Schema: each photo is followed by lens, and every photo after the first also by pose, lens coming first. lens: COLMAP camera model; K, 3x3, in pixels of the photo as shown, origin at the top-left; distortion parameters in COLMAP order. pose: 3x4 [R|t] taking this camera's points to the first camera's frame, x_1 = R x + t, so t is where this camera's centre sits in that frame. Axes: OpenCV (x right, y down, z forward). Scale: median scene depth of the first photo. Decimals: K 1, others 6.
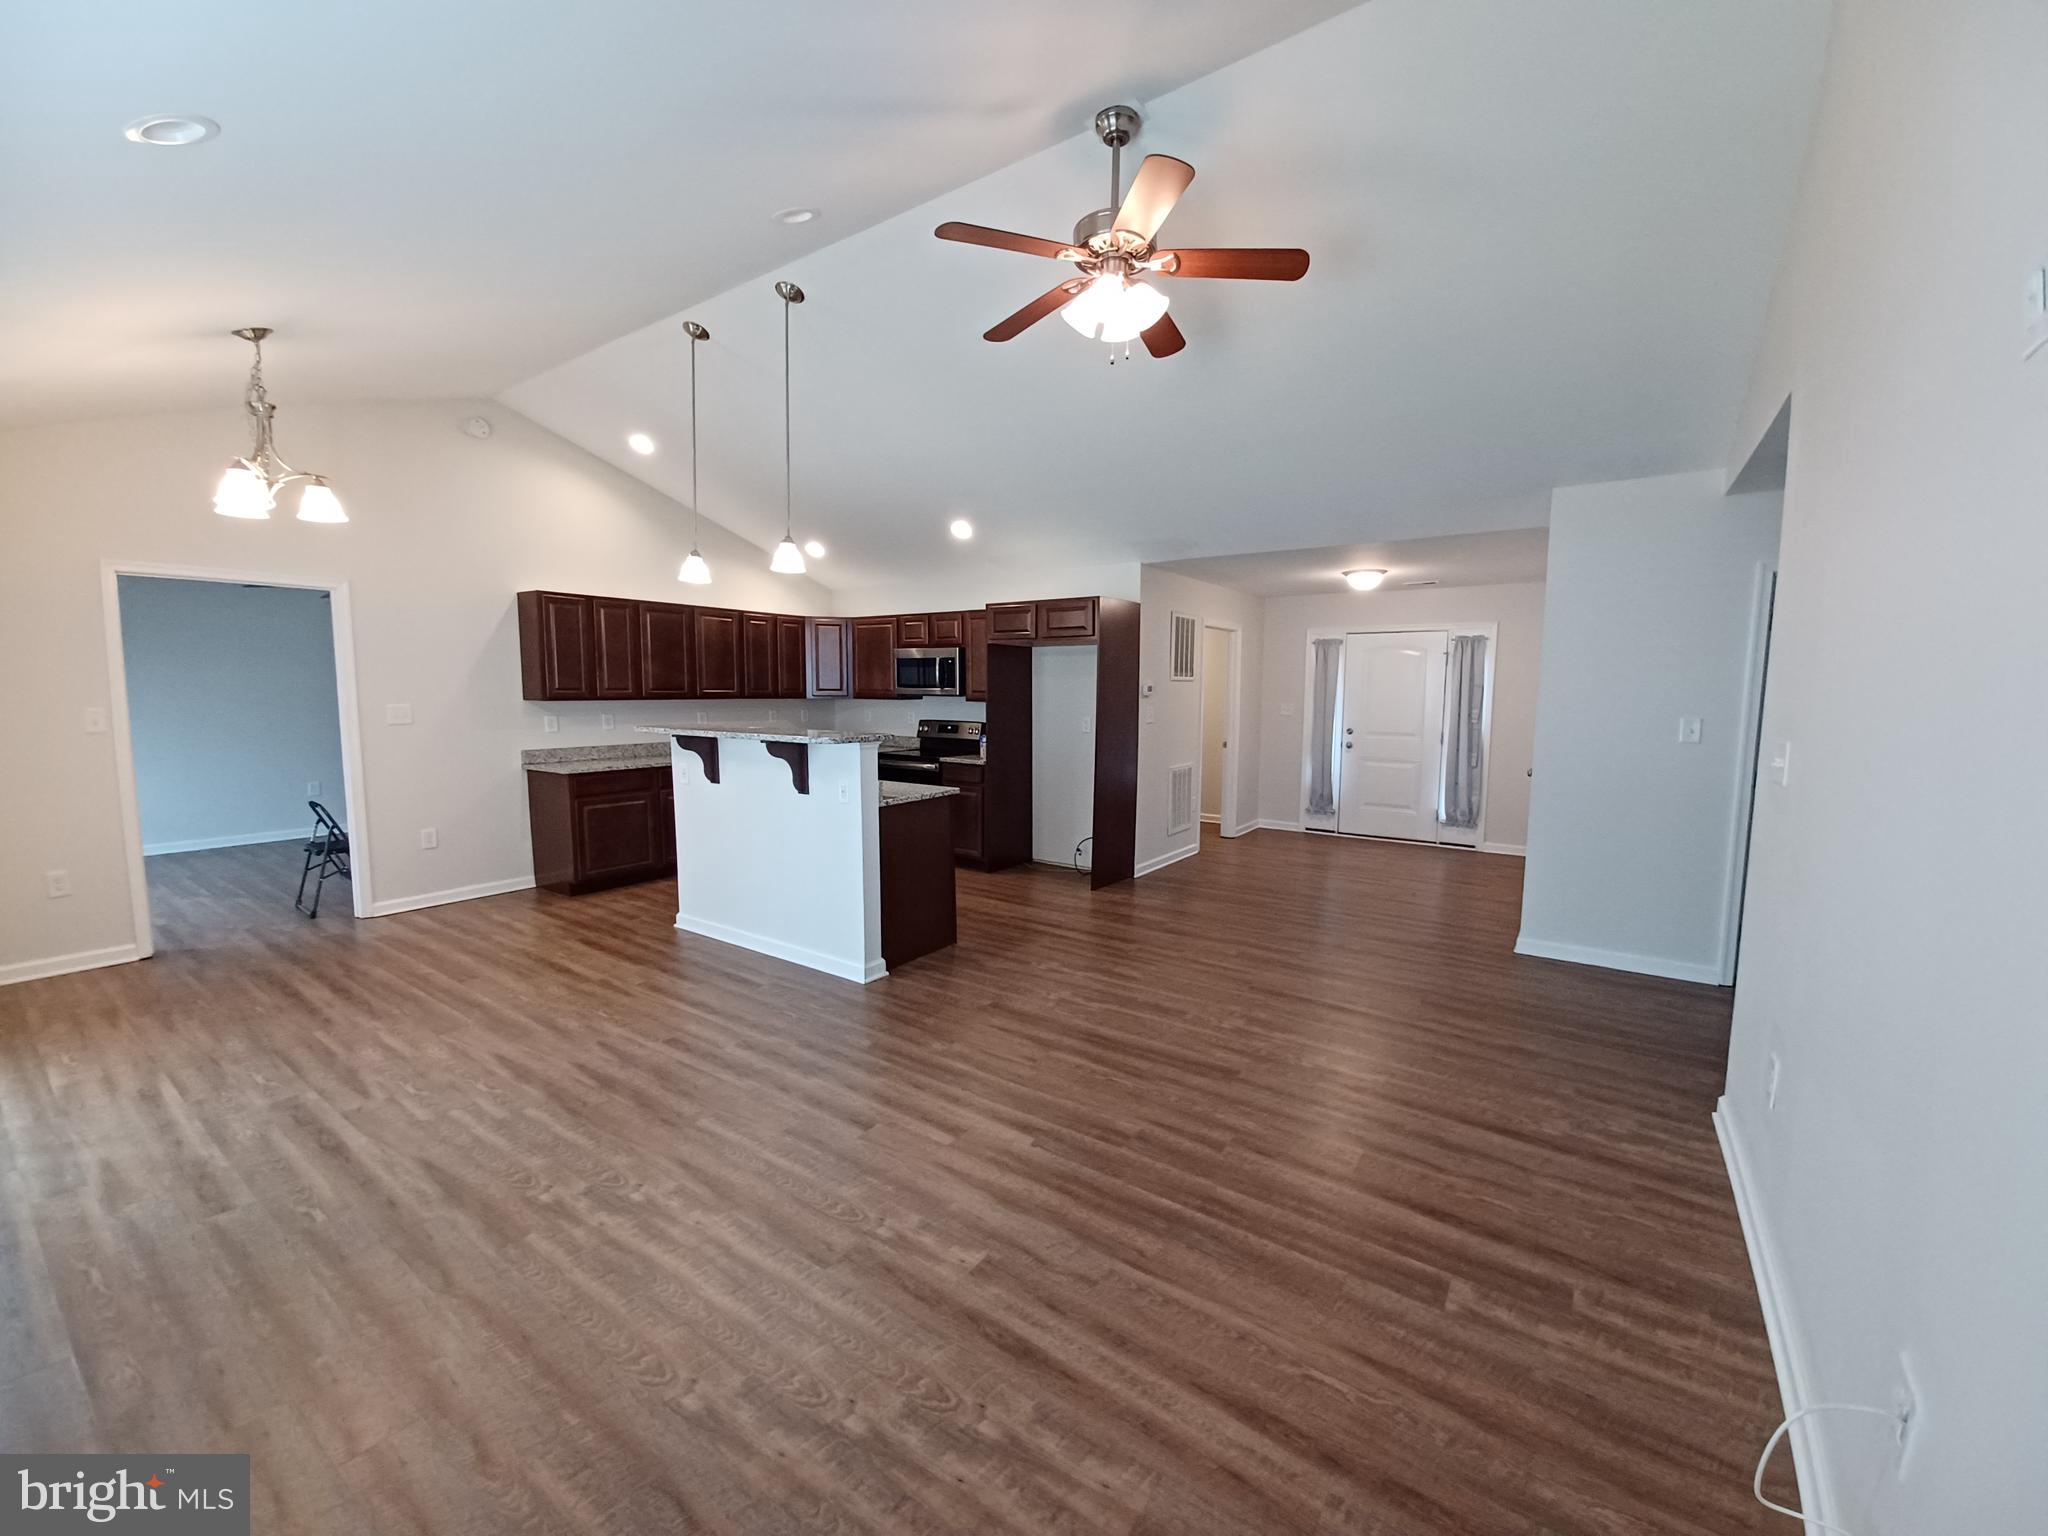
lens RADIAL K [[793.1, 0, 1041.6], [0, 793.1, 764.2], [0, 0, 1]] dist [-0.000444, -0.000120]
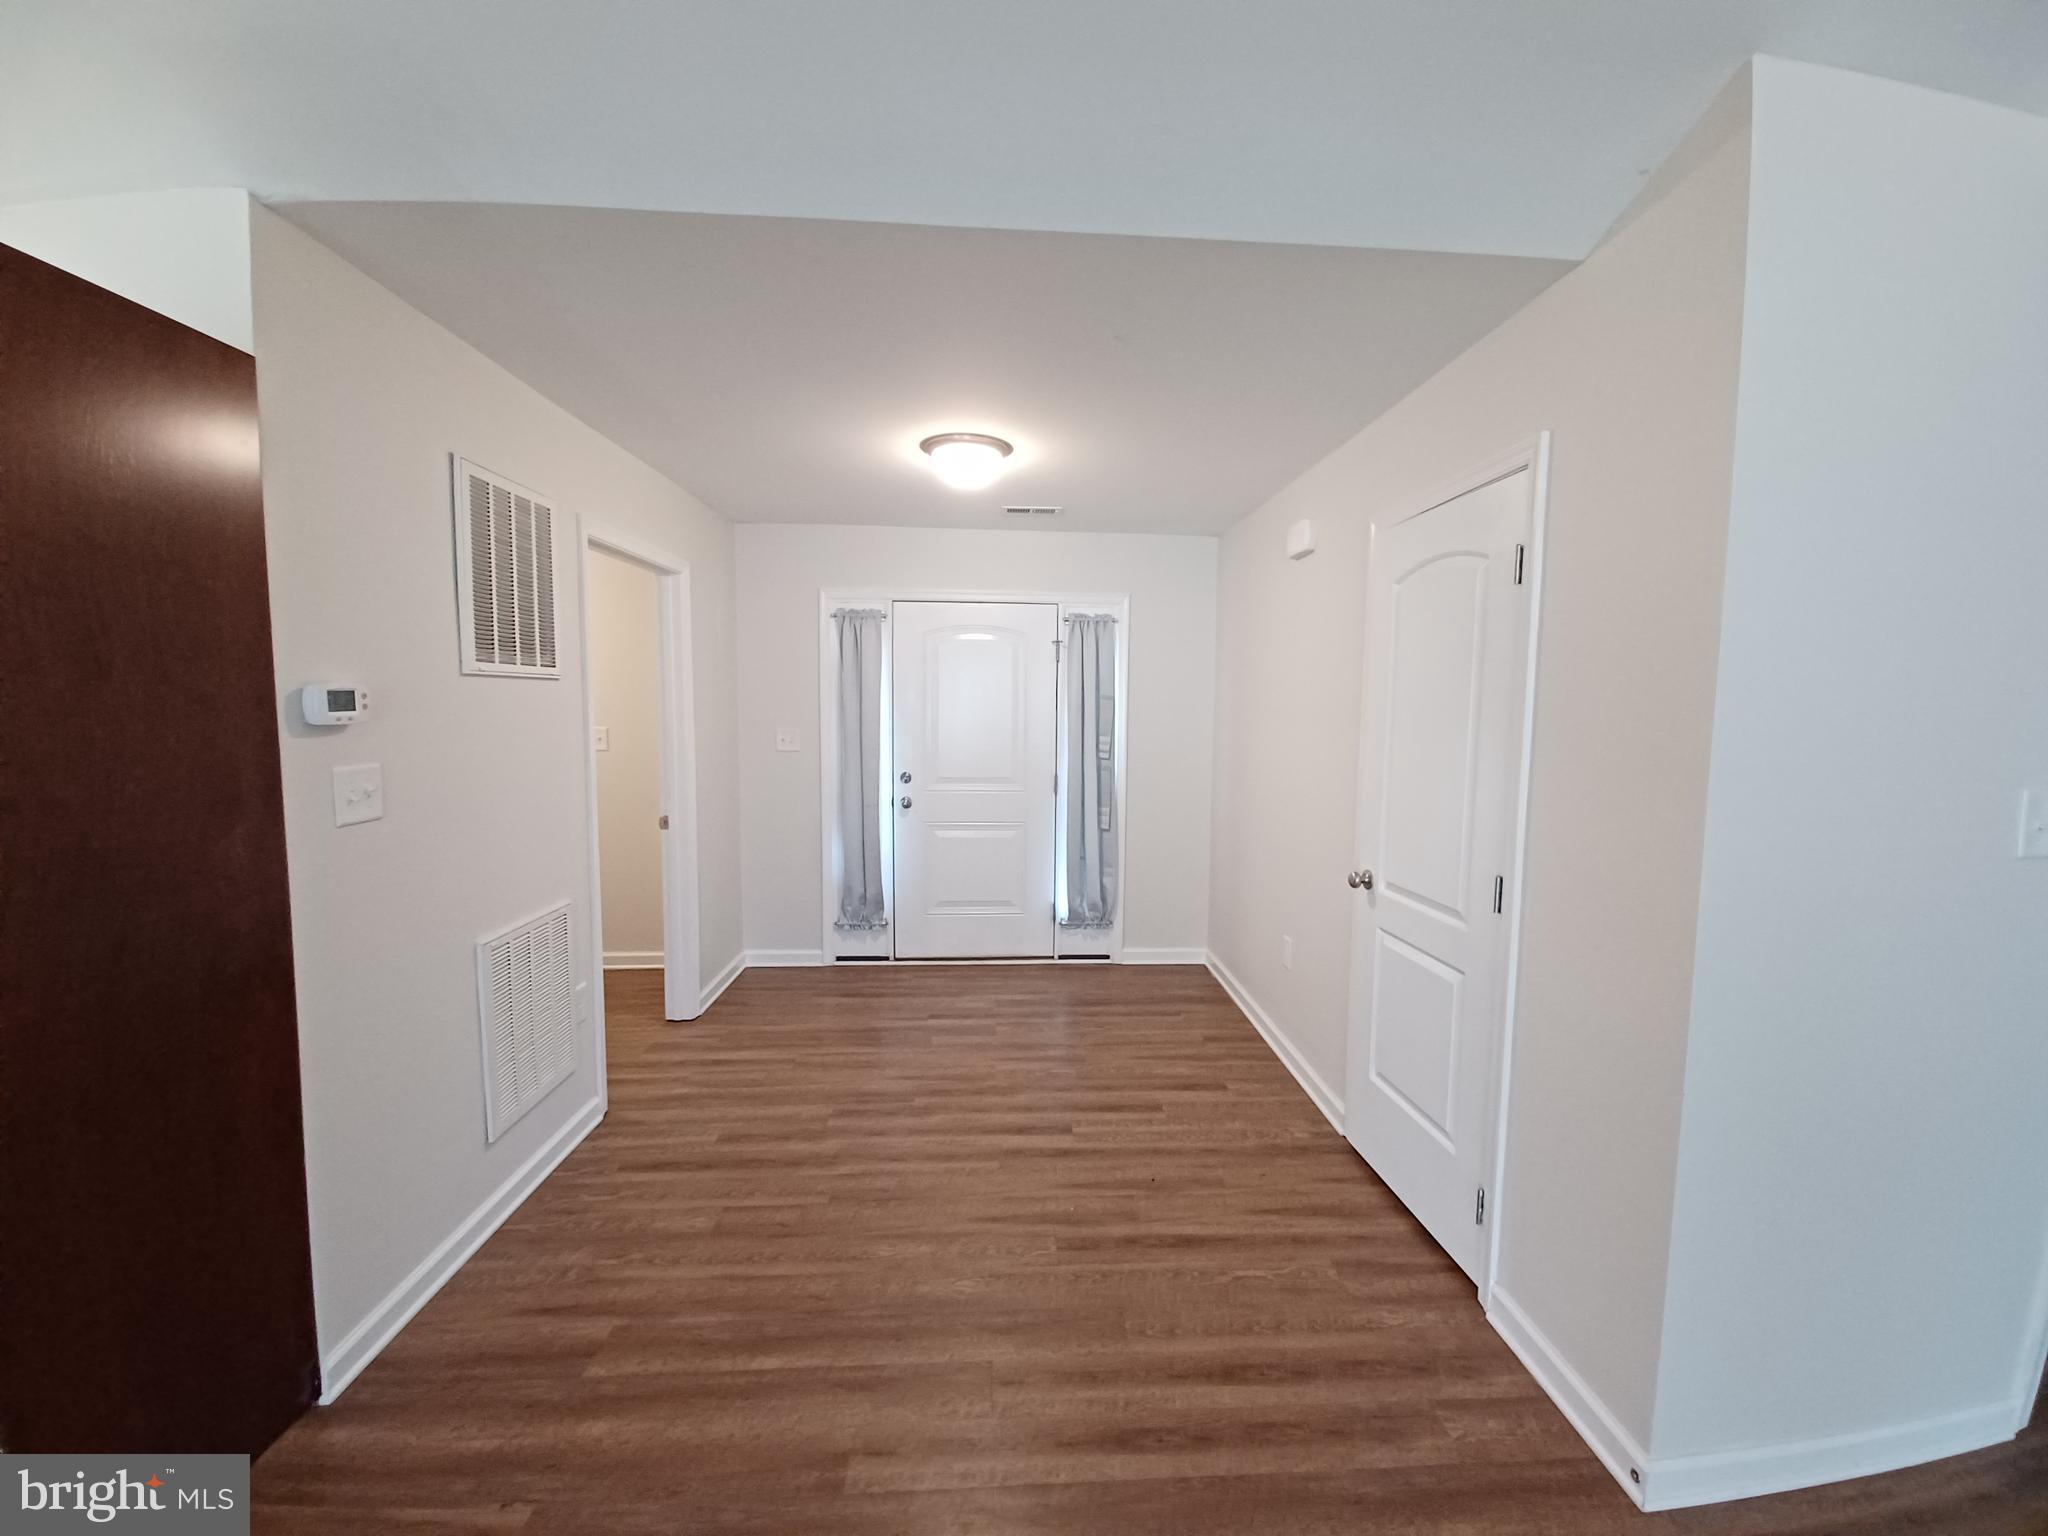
lens RADIAL K [[793.1, 0, 1041.6], [0, 793.1, 764.2], [0, 0, 1]] dist [-0.000444, -0.000120]
pose [[0.790531, -0.047236, 0.610597, 0.135282], [0.056183, 0.998410, 0.004498, -0.052181], [-0.609839, 0.030749, 0.791928, 0.544274]]
